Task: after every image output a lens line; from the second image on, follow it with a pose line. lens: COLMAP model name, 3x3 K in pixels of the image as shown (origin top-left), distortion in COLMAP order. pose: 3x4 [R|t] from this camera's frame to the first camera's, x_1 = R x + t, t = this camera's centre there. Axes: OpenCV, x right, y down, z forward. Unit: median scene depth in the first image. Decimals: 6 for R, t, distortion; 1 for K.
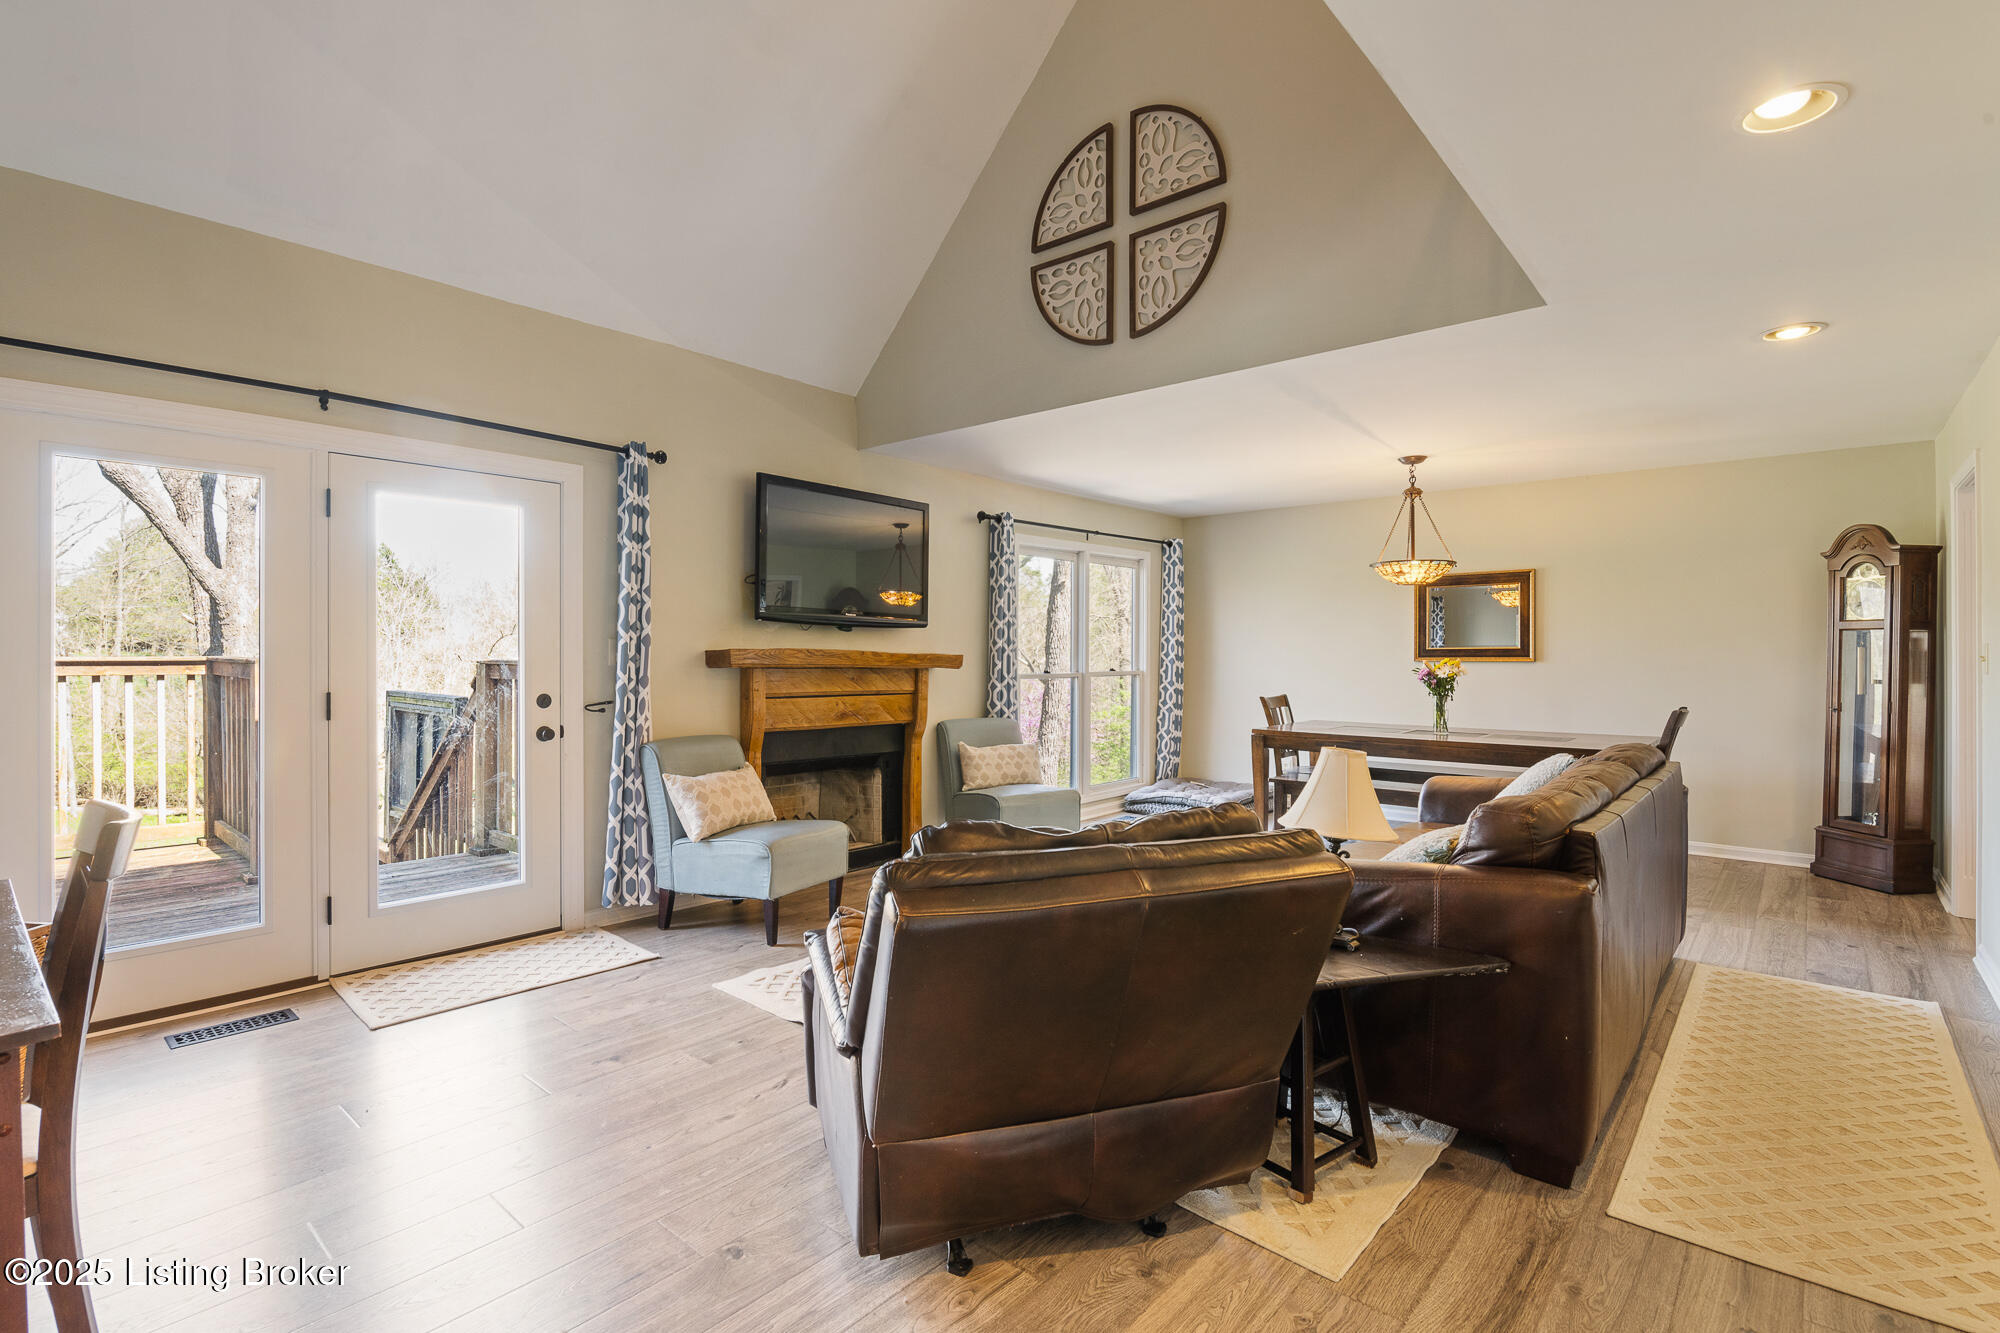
lens RADIAL K [[944.9, 0, 1001.5], [0, 944.9, 673.9], [0, 0, 1]] dist [-0.001037, -0.000163]
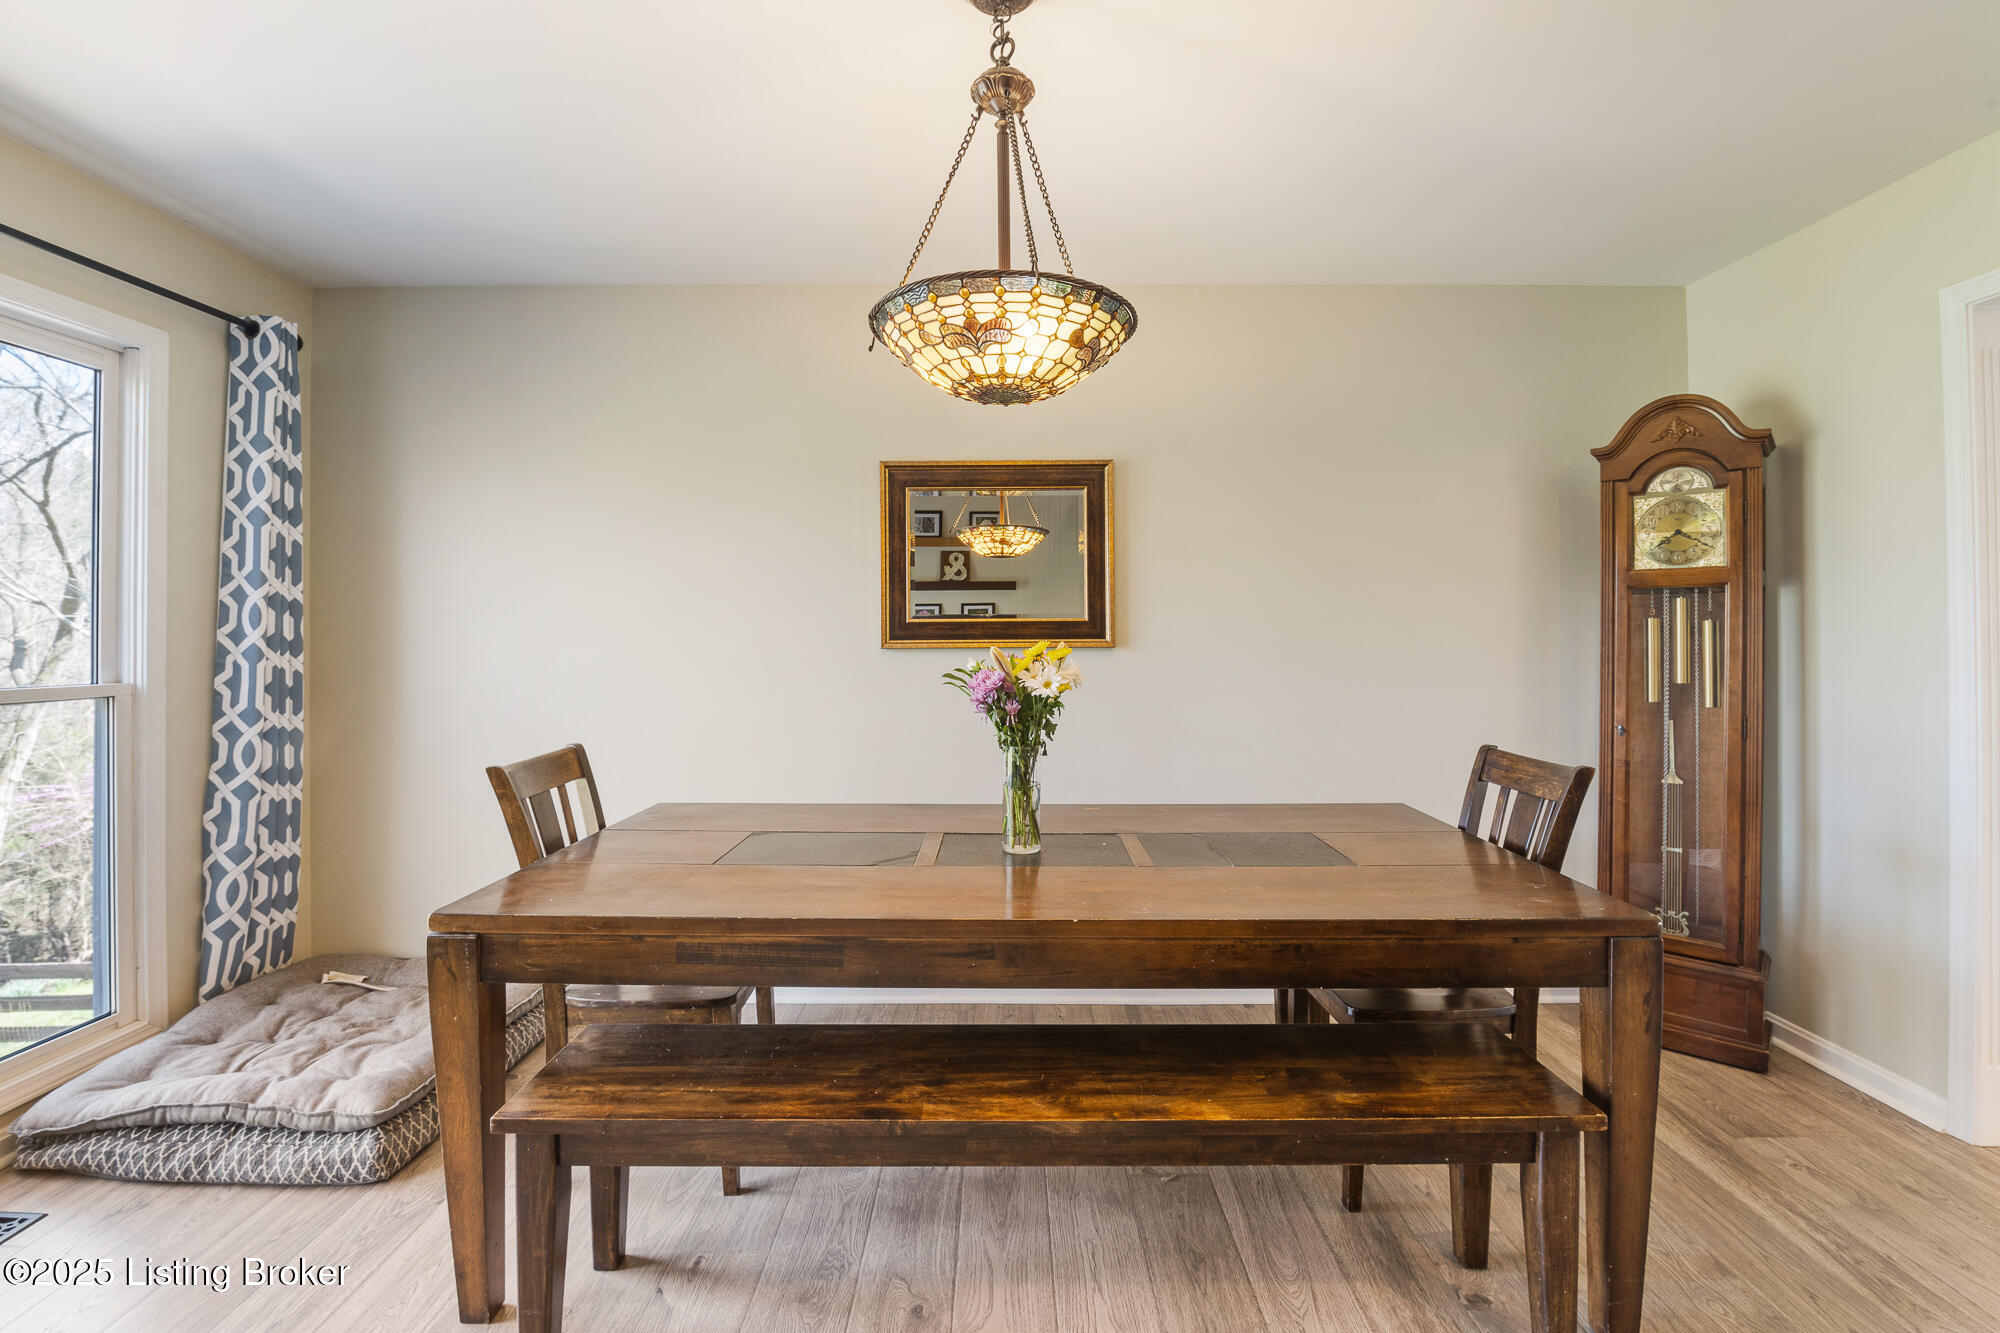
lens RADIAL K [[868.6, 0, 1004.5], [0, 868.6, 629.1], [0, 0, 1]] dist [-0.025952, -0.001452]
pose [[0.755320, 0.004151, 0.655343, 0.254068], [0.016360, 0.999549, -0.025187, -0.013629], [-0.655152, 0.029746, 0.754911, 0.788417]]
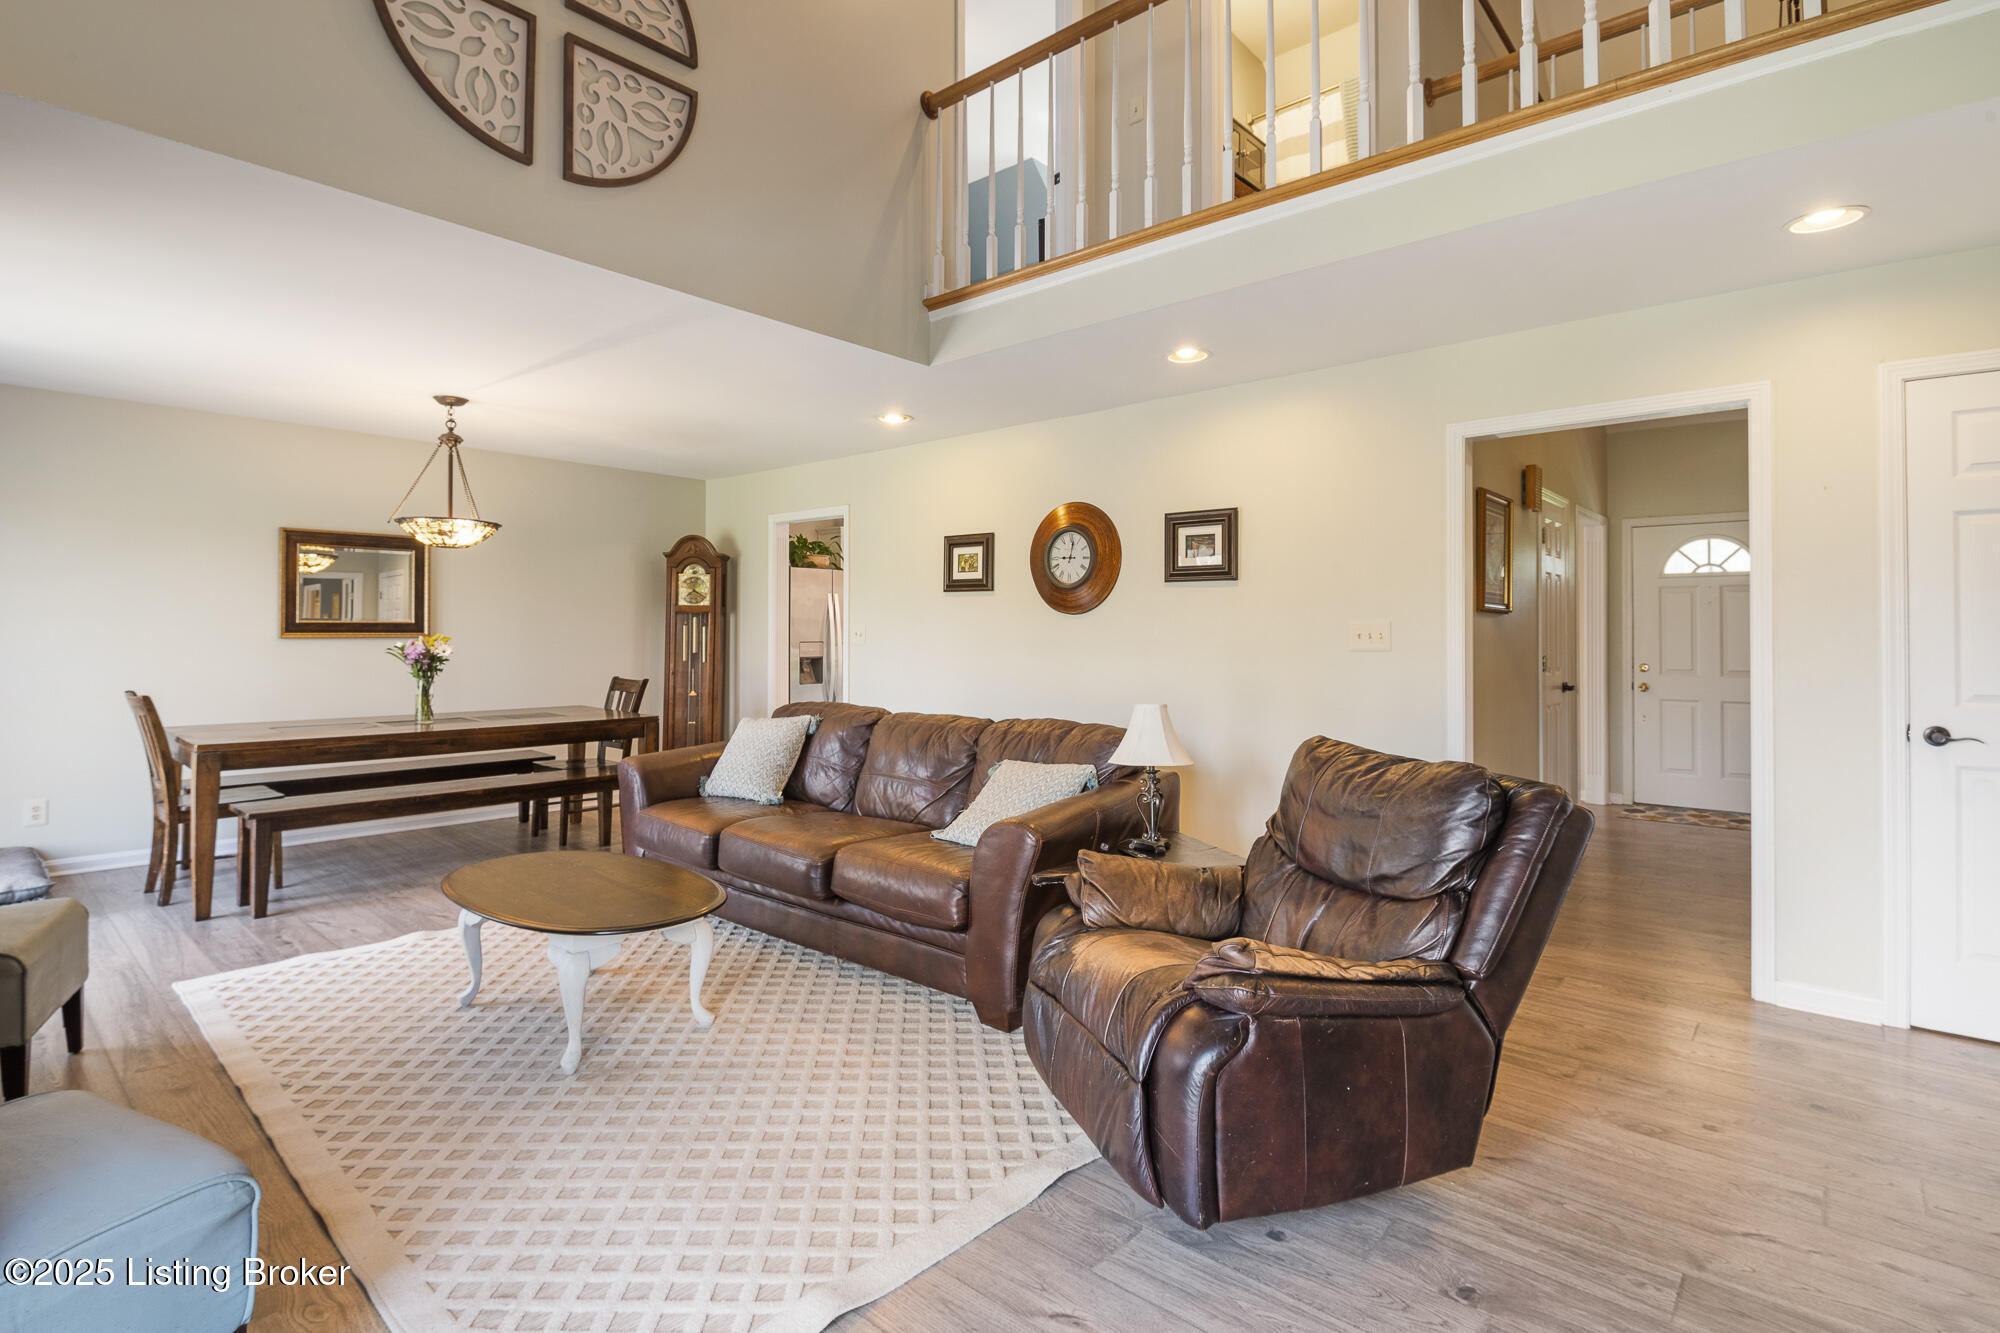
lens RADIAL K [[961.6, 0, 992.6], [0, 961.6, 629.1], [0, 0, 1]] dist [-0.005171, -0.001018]
pose [[0.001459, 0.001254, 0.999998, -0.419983], [0.015196, 0.999884, -0.001276, -0.013027], [-0.999883, 0.015198, 0.001440, 0.508396]]
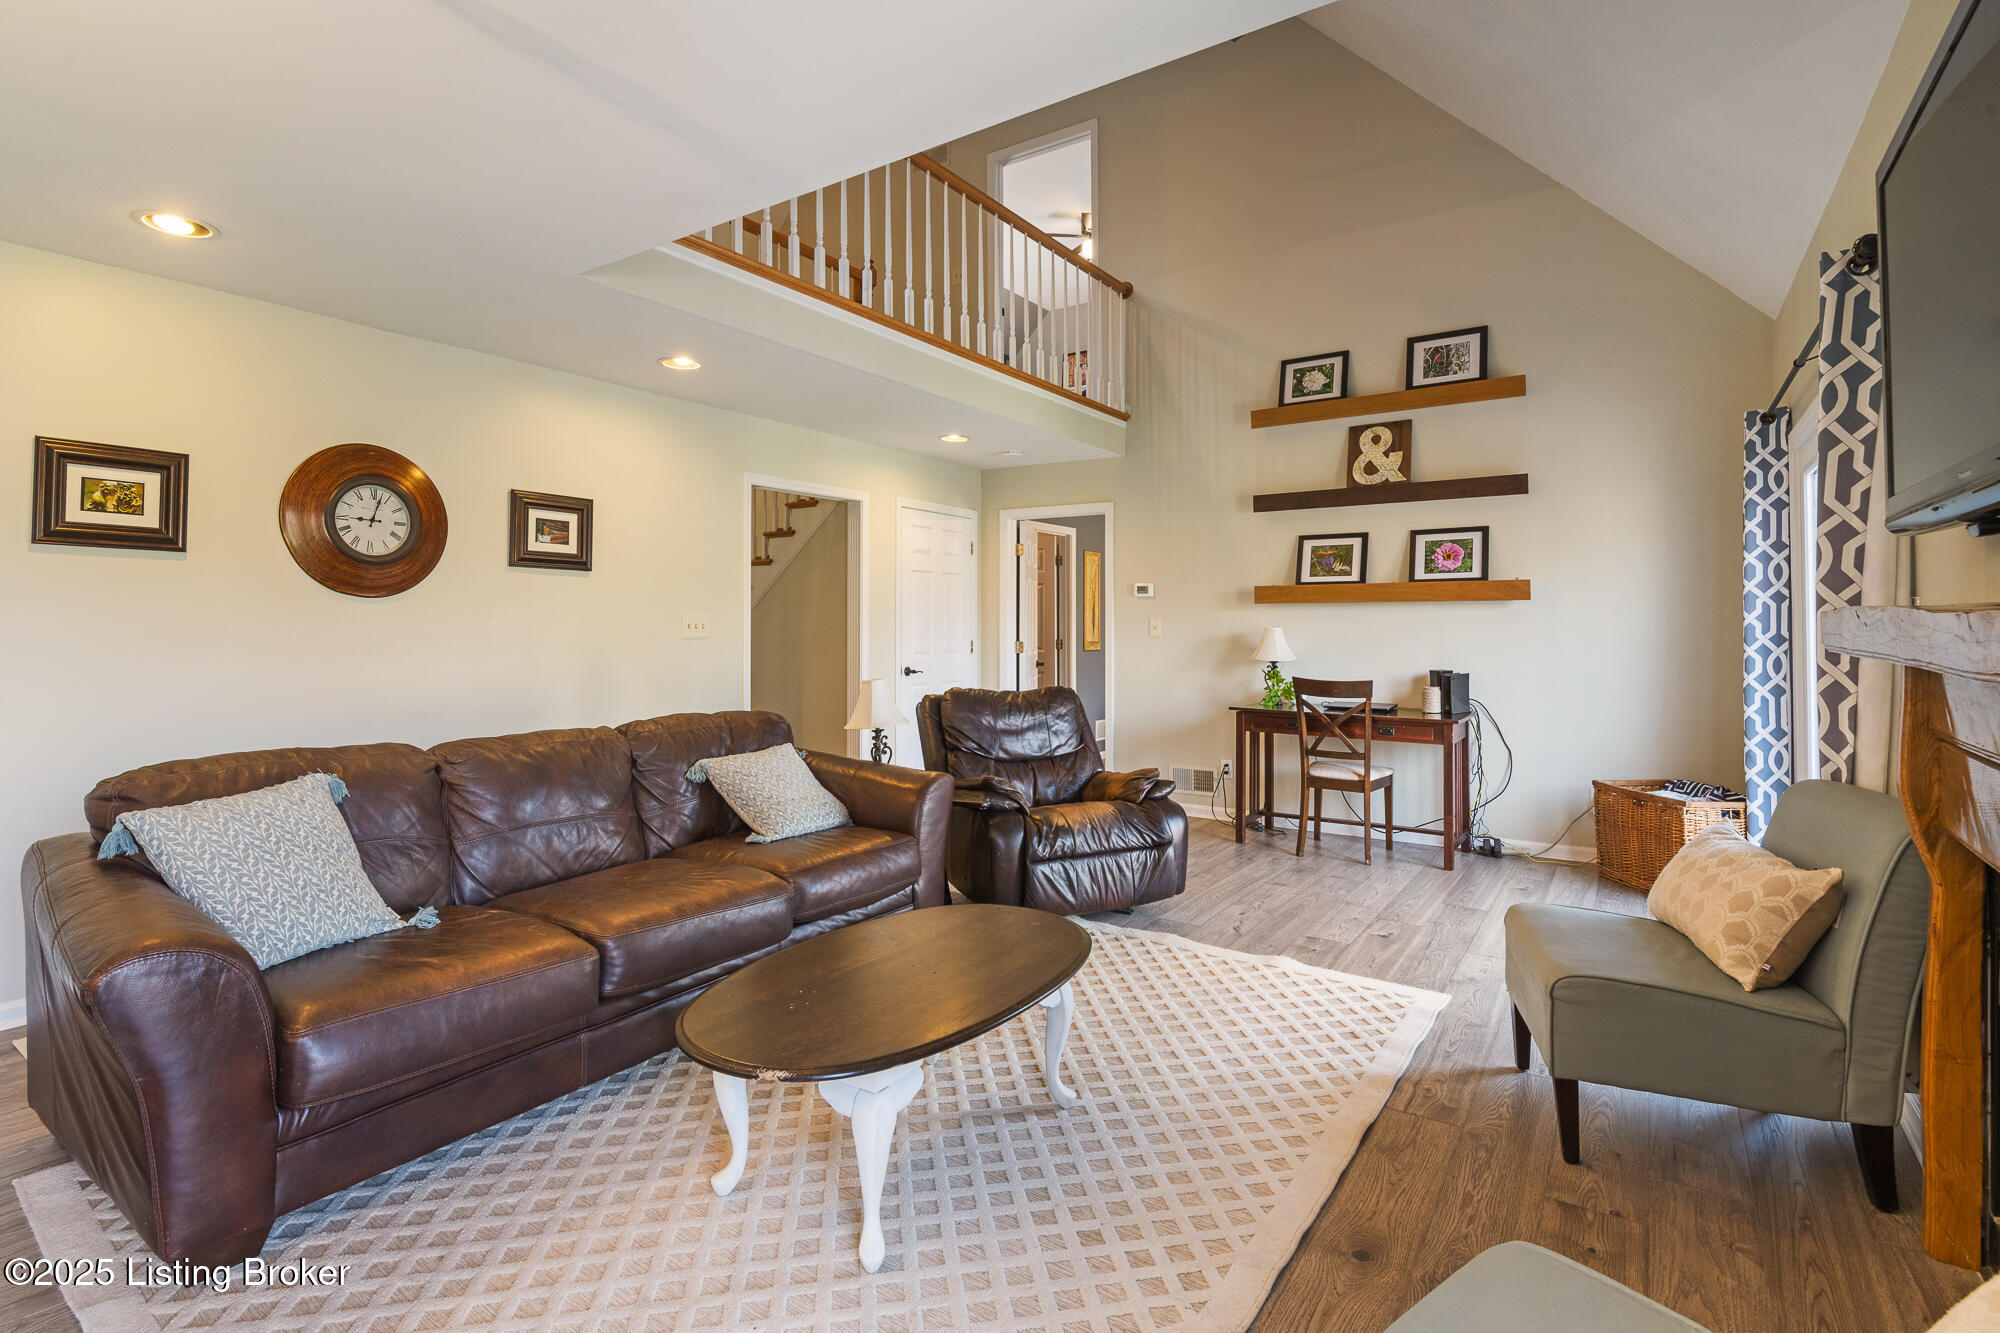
lens RADIAL K [[944.9, 0, 994.7], [0, 944.9, 612.6], [0, 0, 1]] dist [-0.001037, -0.000163]
pose [[-0.992974, -0.004851, -0.118231, 0.139490], [-0.004913, 0.999988, 0.000234, -0.018888], [0.118229, 0.000813, -0.992986, 1.140739]]
